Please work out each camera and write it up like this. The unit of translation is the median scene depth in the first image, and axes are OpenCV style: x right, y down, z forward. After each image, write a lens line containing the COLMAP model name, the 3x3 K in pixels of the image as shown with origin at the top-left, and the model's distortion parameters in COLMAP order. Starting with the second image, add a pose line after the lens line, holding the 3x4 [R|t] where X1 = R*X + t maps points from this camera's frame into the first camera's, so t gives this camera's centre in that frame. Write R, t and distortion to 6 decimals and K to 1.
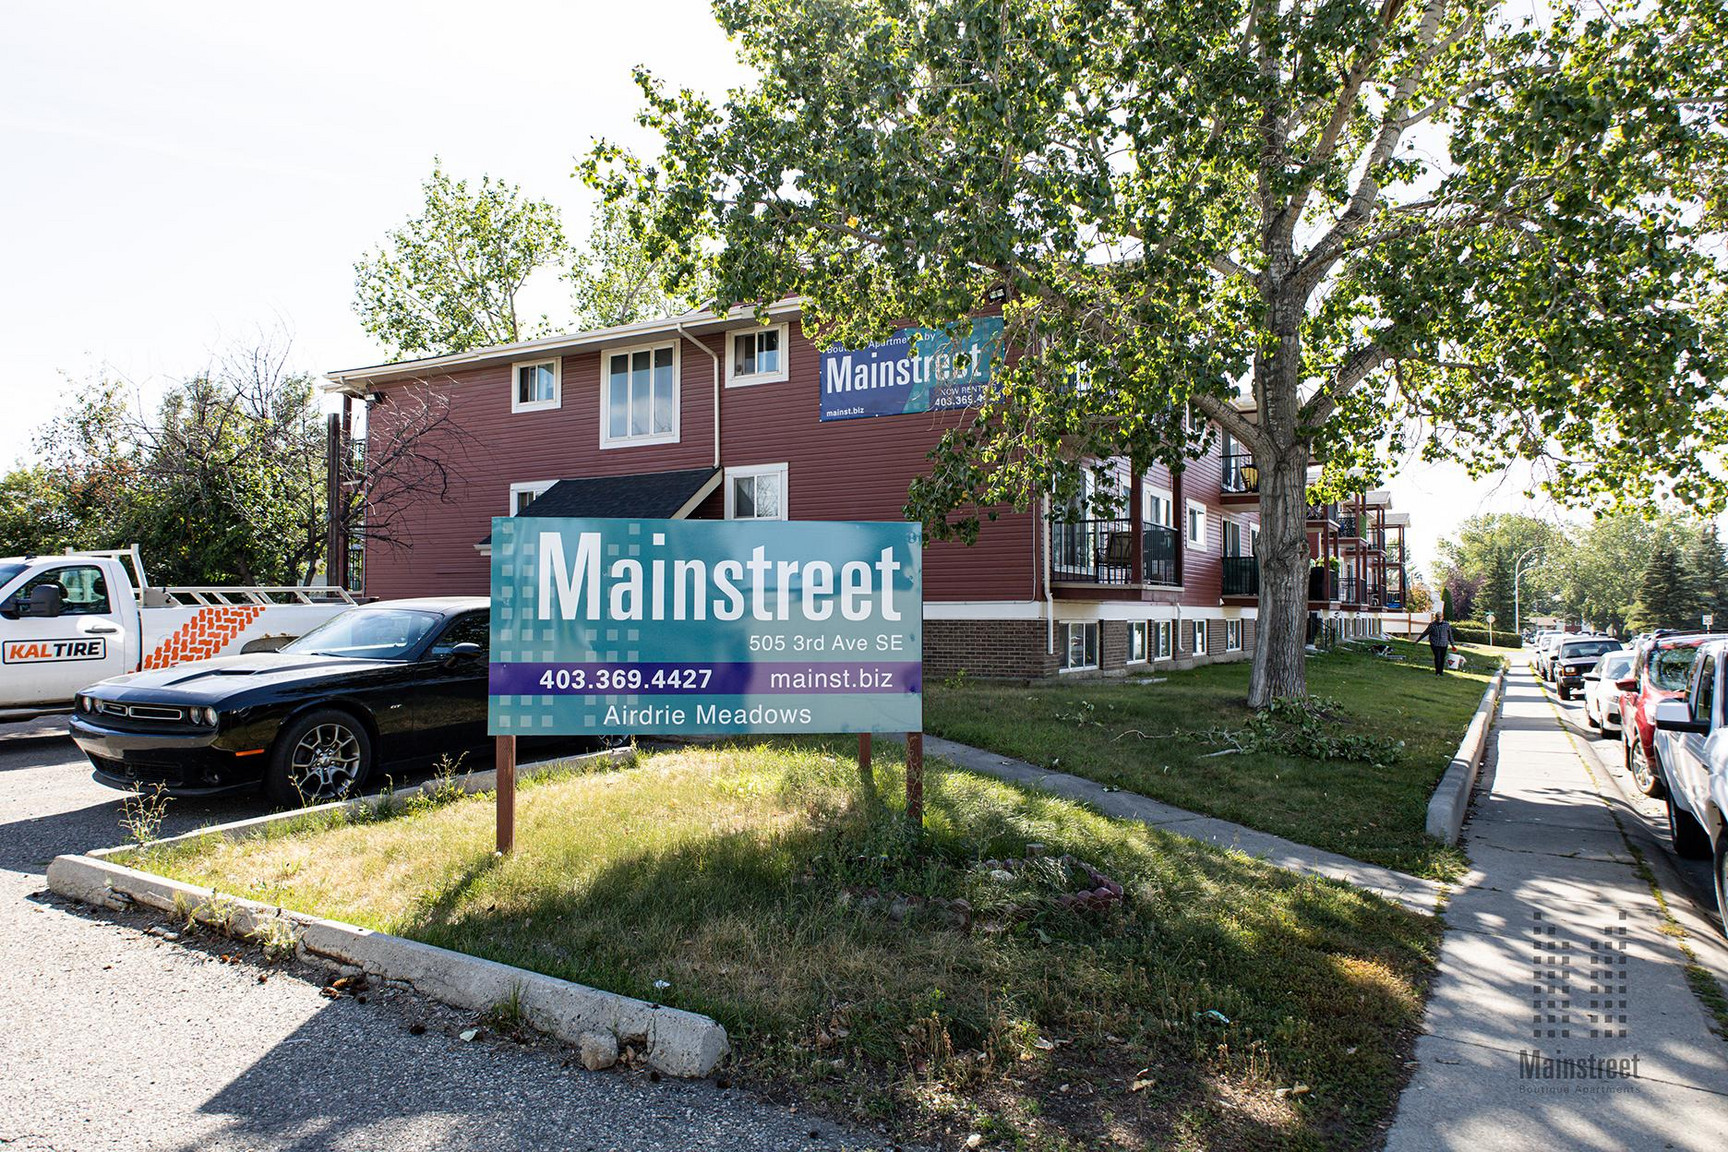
lens RADIAL K [[1120.8, 0, 864.0], [0, 1120.8, 576.0], [0, 0, 1]] dist [-0.028106, 0.001546]
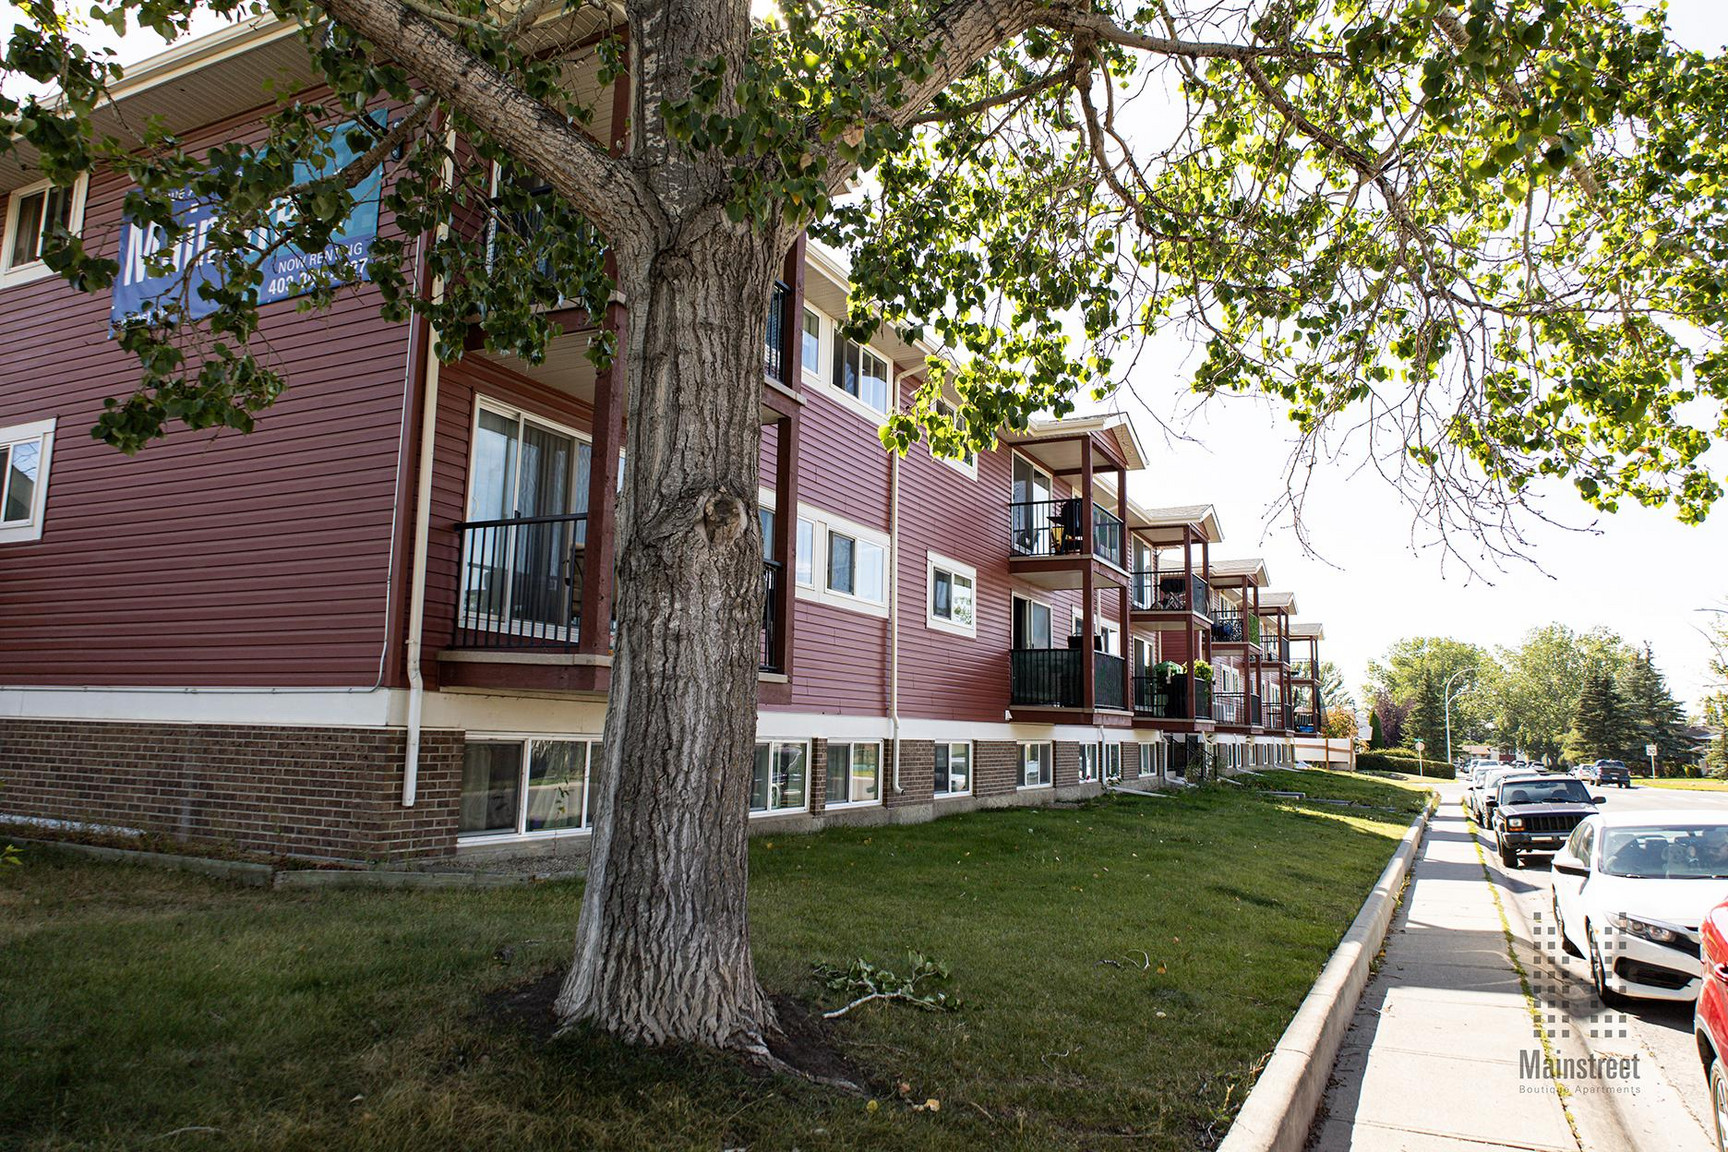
lens RADIAL K [[1134.3, 0, 882.7], [0, 1134.3, 564.5], [0, 0, 1]] dist [-0.000303, -0.038929]
pose [[0.997383, 0.028067, 0.066626, 0.270071], [-0.020445, 0.993449, -0.112431, 0.016628], [-0.069345, 0.110775, 0.991423, 0.435708]]
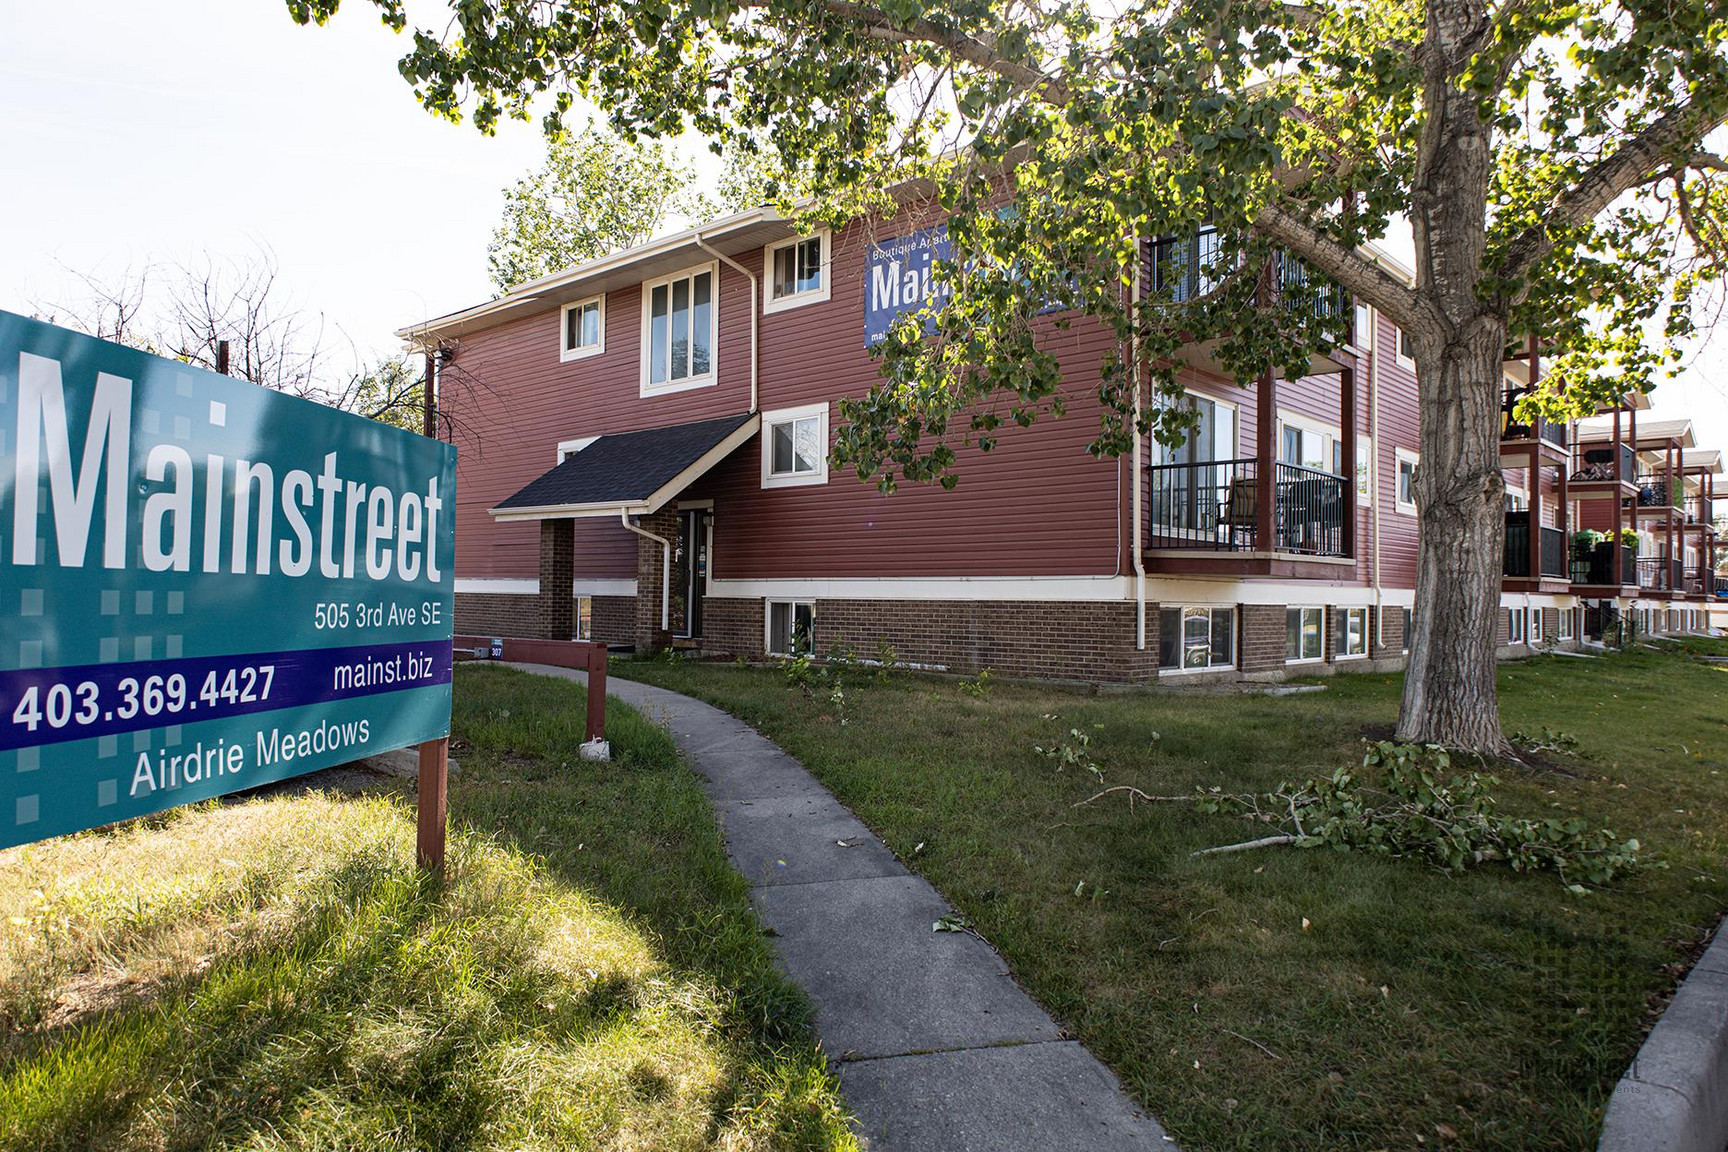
lens RADIAL K [[1134.3, 0, 864.0], [0, 1134.3, 576.0], [0, 0, 1]] dist [-0.008337, 0.002276]
pose [[0.976837, 0.003082, -0.213964, 0.123597], [-0.000205, 0.999909, 0.013465, 0.010526], [0.213986, -0.013109, 0.976749, 0.208751]]
